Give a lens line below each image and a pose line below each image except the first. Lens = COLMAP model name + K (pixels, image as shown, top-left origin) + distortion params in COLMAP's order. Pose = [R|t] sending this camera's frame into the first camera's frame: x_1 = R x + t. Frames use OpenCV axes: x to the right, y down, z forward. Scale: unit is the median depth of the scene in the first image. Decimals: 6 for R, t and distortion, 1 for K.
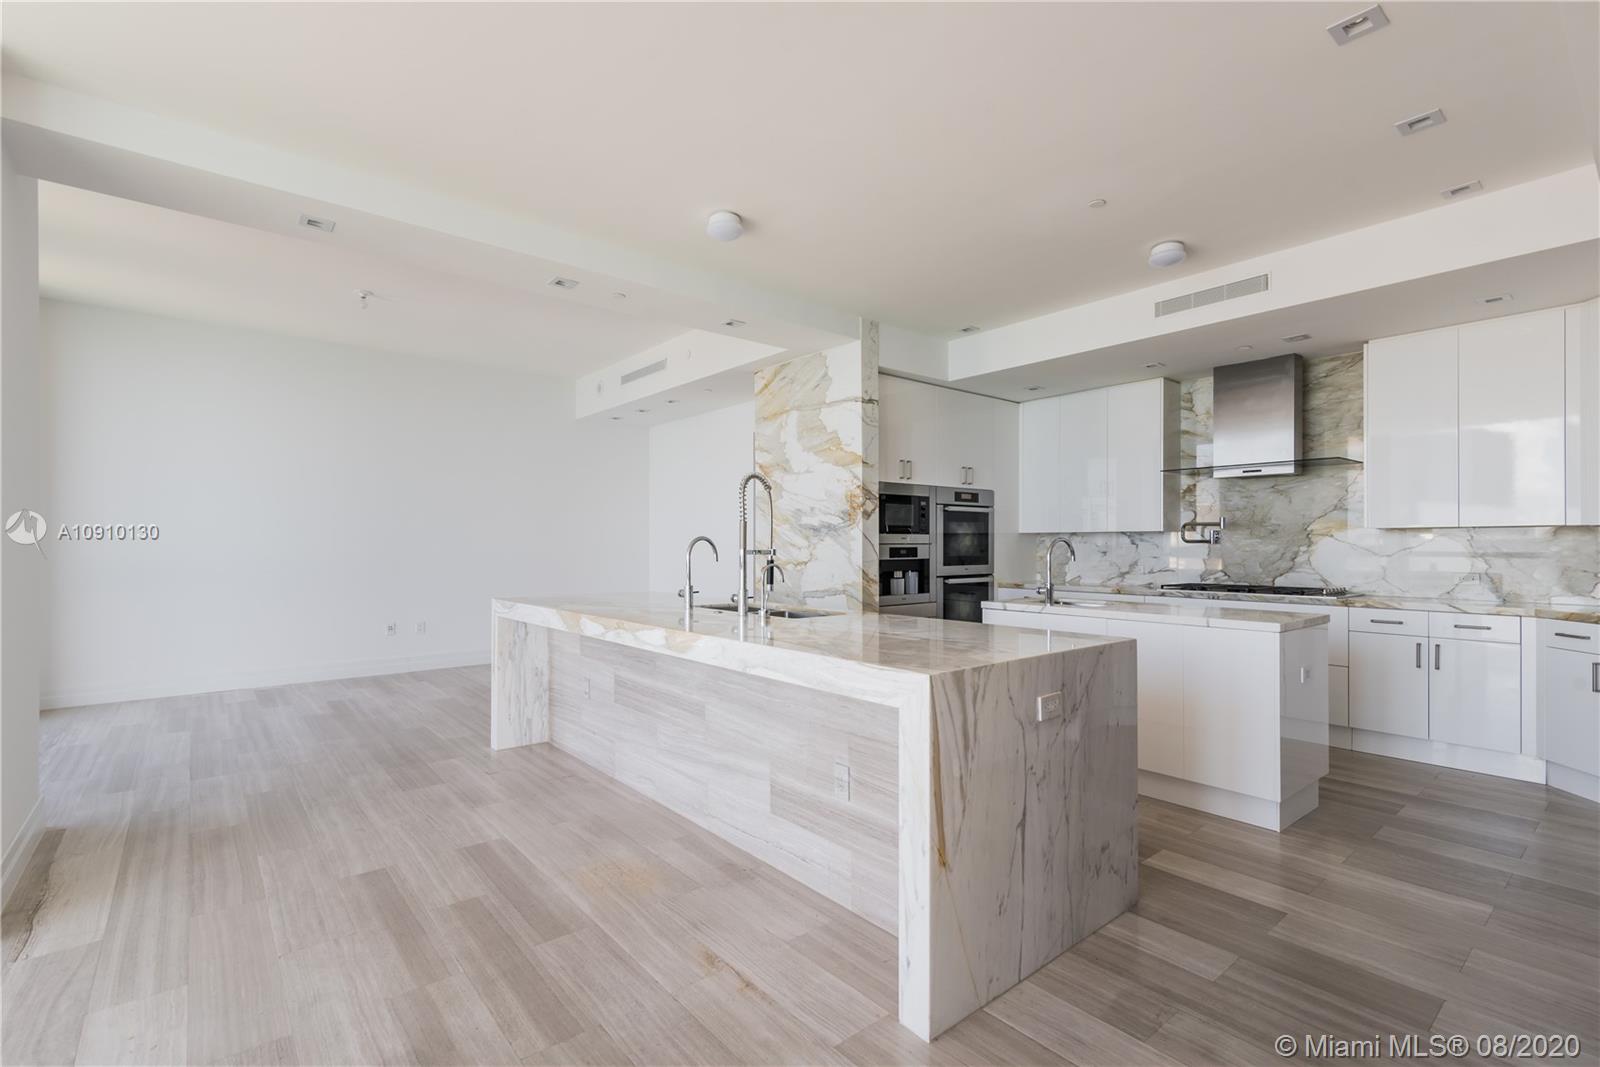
lens RADIAL K [[737.8, 0, 799.1], [0, 737.8, 540.5], [0, 0, 1]] dist [0.012302, -0.000240]
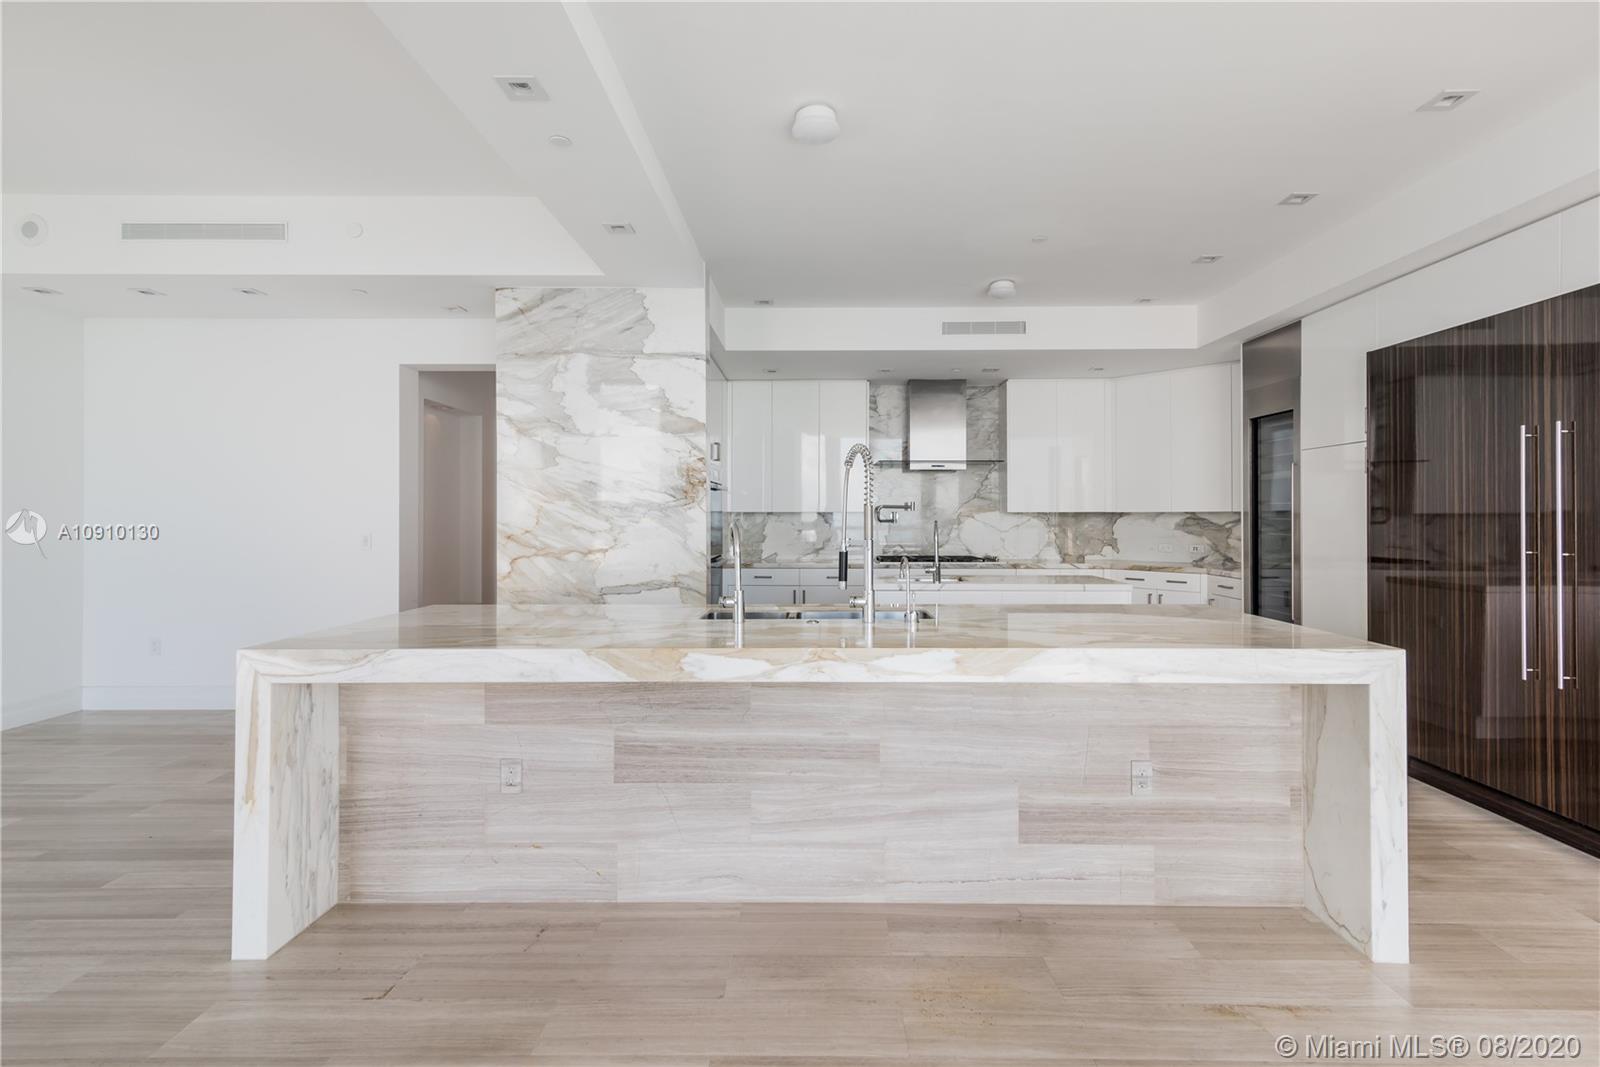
lens RADIAL K [[737.8, 0, 805.2], [0, 737.8, 509.3], [0, 0, 1]] dist [0.012302, -0.000240]
pose [[0.636893, 0.006793, 0.770922, -0.543604], [-0.005140, 0.999976, -0.004565, -0.013022], [-0.770935, -0.001055, 0.636913, 0.395652]]
